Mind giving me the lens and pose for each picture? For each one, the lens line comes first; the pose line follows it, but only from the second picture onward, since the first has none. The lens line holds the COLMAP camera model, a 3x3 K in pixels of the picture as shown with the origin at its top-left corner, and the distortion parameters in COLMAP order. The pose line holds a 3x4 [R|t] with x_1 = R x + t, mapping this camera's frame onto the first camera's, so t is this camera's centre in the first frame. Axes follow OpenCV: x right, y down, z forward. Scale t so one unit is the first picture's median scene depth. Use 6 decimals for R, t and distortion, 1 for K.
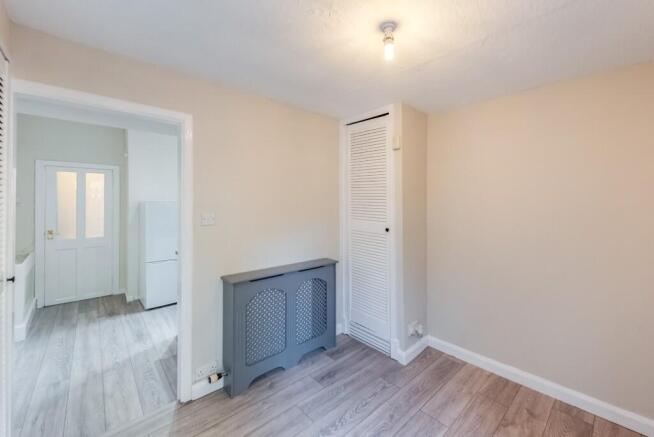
lens RADIAL K [[258.5, 0, 328.9], [0, 258.5, 207.1], [0, 0, 1]] dist [-0.000004, -0.000213]
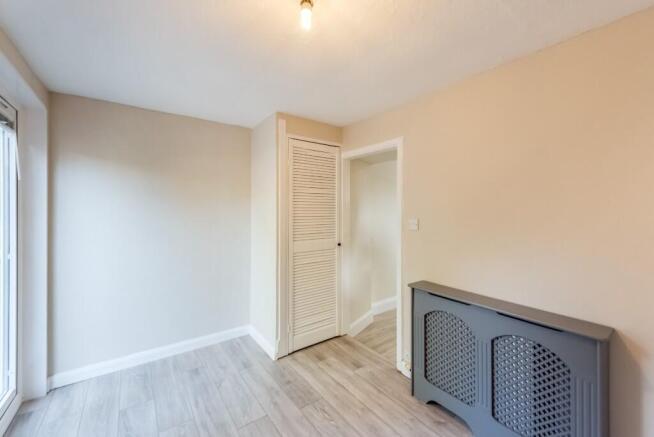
lens RADIAL K [[258.5, 0, 328.9], [0, 258.5, 207.1], [0, 0, 1]] dist [-0.000004, -0.000213]
pose [[-0.078311, -0.015867, -0.996803, 0.727456], [-0.012915, 0.999806, -0.014900, -0.008392], [0.996845, 0.011707, -0.078500, 0.750793]]
